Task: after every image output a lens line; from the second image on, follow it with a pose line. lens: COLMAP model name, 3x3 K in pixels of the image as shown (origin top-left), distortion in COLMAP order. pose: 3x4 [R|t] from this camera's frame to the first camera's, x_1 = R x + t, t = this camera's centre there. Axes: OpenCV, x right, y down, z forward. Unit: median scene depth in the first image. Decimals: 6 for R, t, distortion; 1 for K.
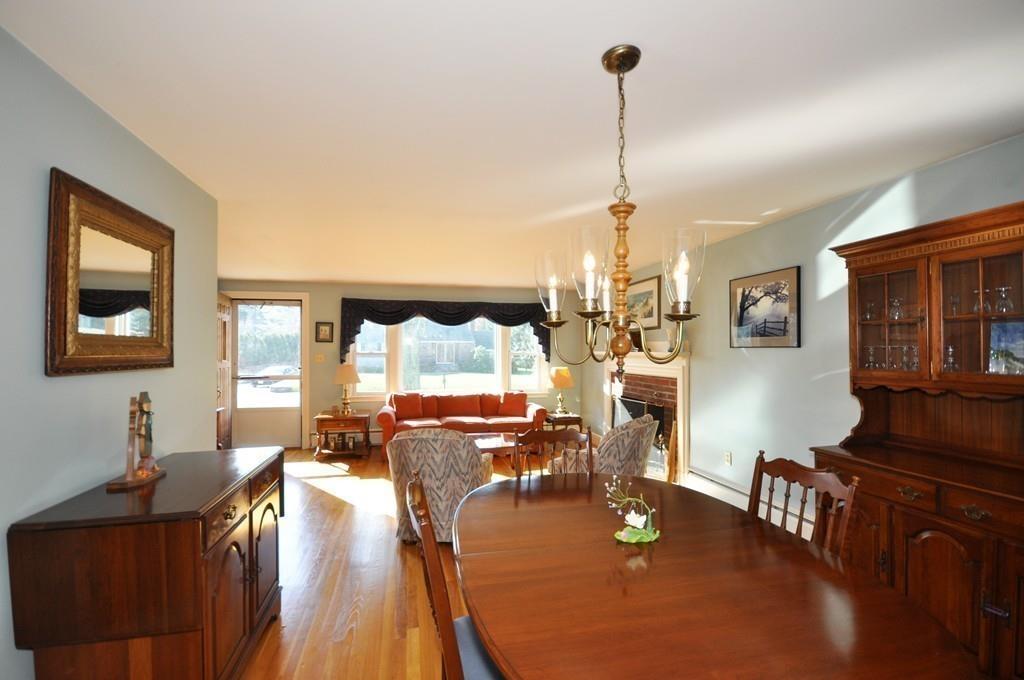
lens RADIAL K [[445.4, 0, 509.1], [0, 445.4, 345.2], [0, 0, 1]] dist [-0.026288, -0.000725]
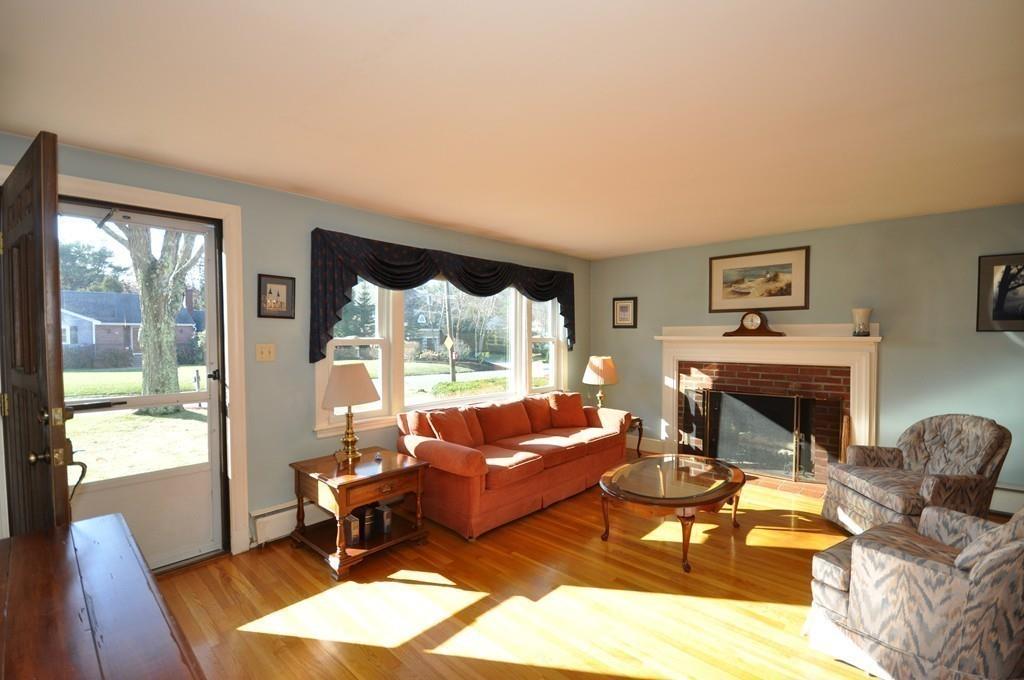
lens RADIAL K [[445.4, 0, 511.7], [0, 445.4, 342.3], [0, 0, 1]] dist [-0.026288, -0.000725]
pose [[0.838050, -0.009754, 0.545506, -0.463573], [-0.004597, 0.999678, 0.024938, 0.006254], [-0.545574, -0.023407, 0.837736, 0.463454]]
